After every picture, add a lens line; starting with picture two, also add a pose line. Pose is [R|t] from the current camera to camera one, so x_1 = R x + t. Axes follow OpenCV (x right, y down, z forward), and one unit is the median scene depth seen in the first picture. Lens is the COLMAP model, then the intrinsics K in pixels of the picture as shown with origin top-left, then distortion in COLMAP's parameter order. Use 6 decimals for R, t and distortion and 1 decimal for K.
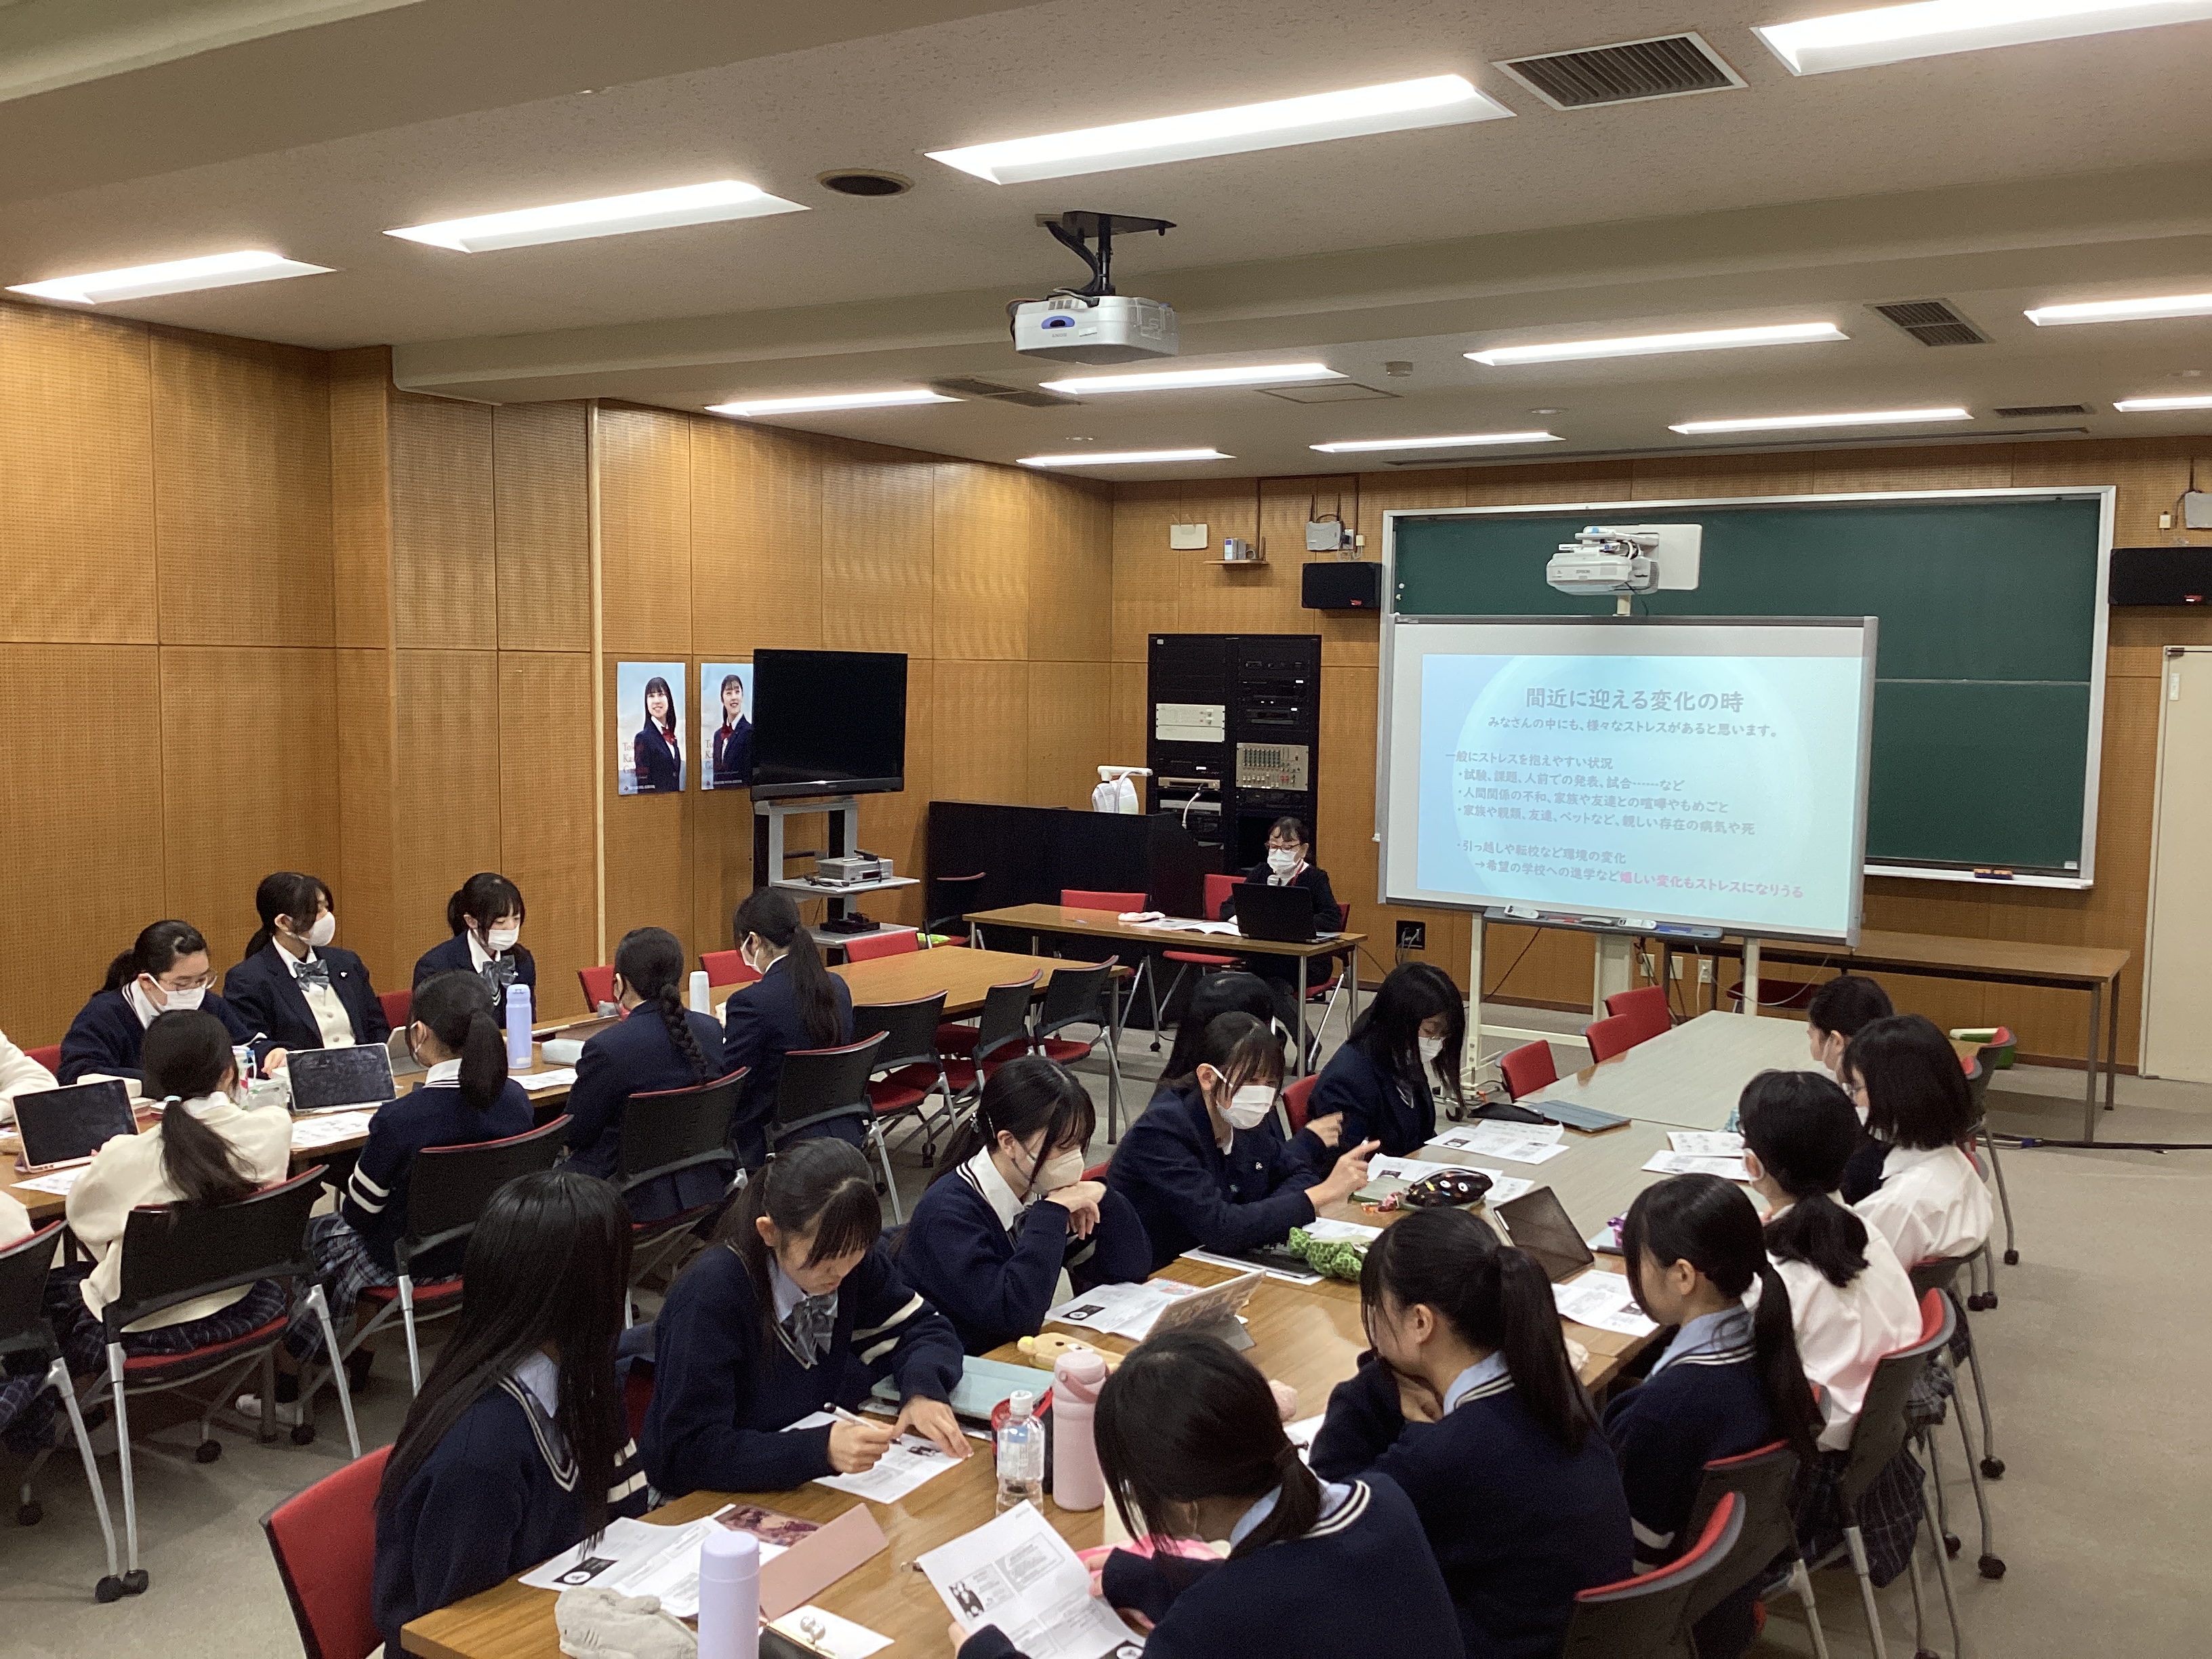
lens RADIAL K [[1986.4, 0, 1105.7], [0, 1986.4, 825.9], [0, 0, 1]] dist [0.123676, -0.246843]
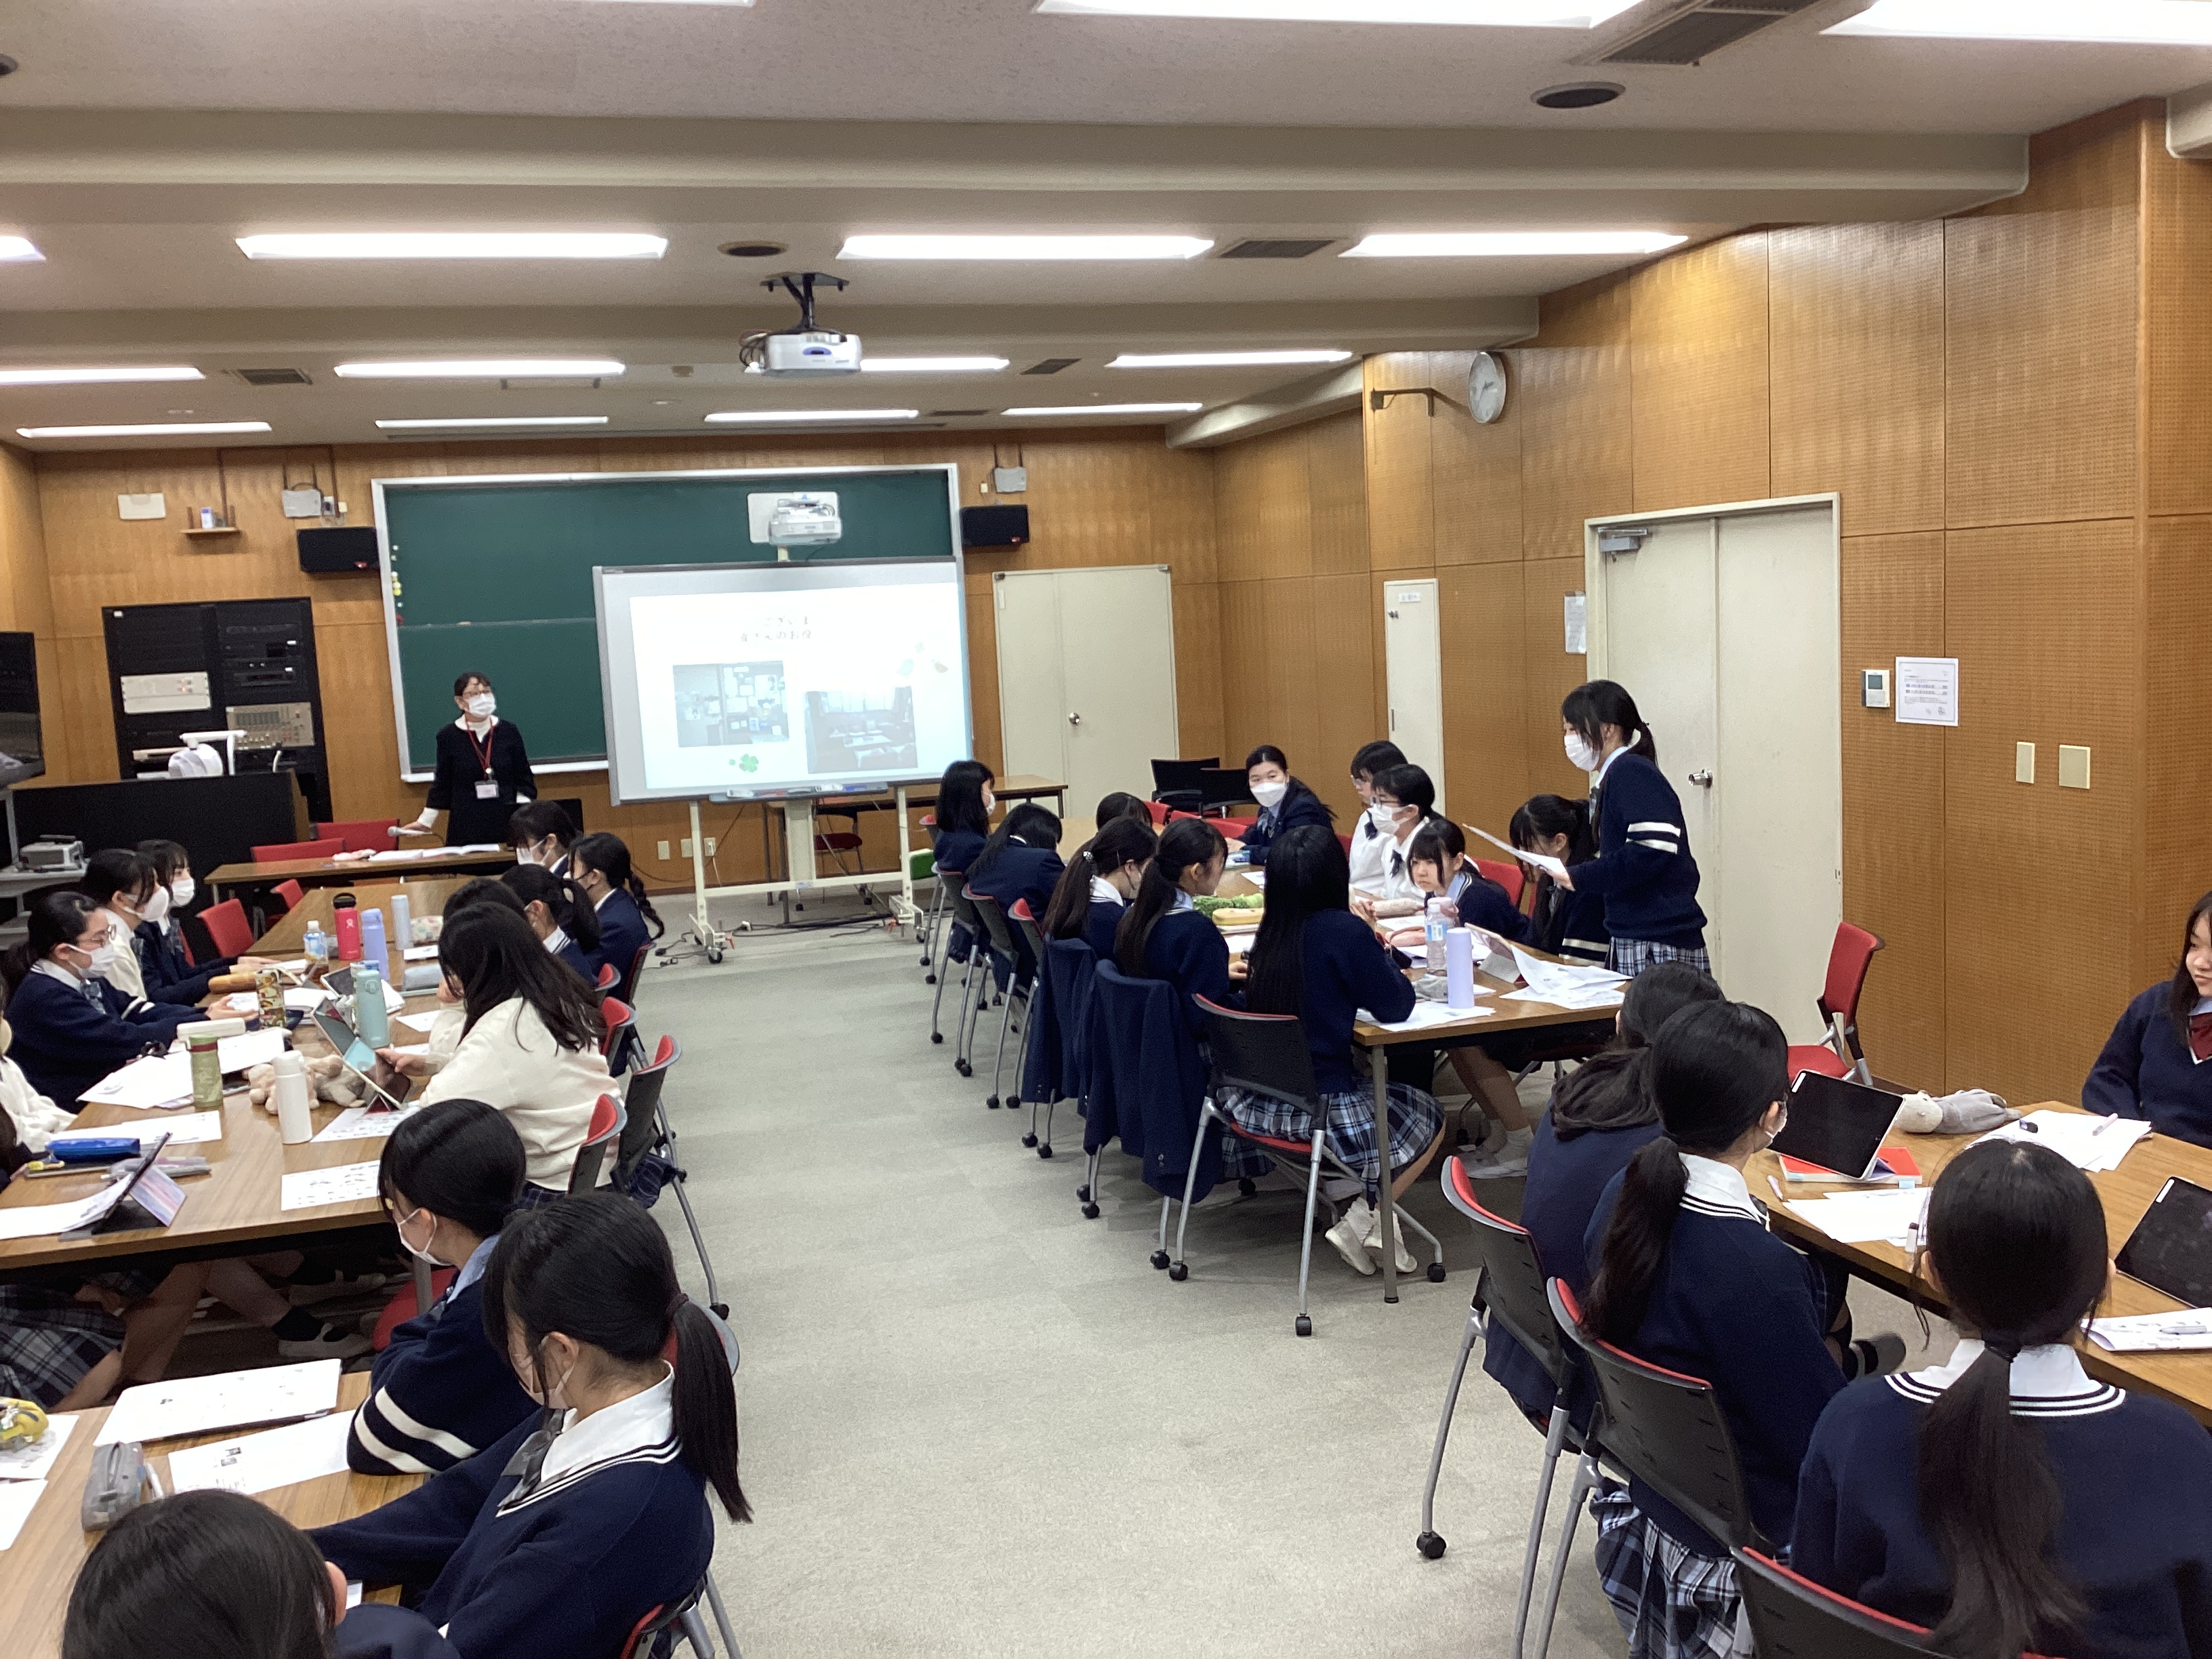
lens RADIAL K [[1986.4, 0, 1132.1], [0, 1986.4, 842.5], [0, 0, 1]] dist [0.123676, -0.246843]
pose [[0.658442, -0.142459, 0.739026, -0.529919], [0.123876, 0.989044, 0.080286, 0.001974], [-0.742367, 0.038684, 0.668876, -0.049632]]
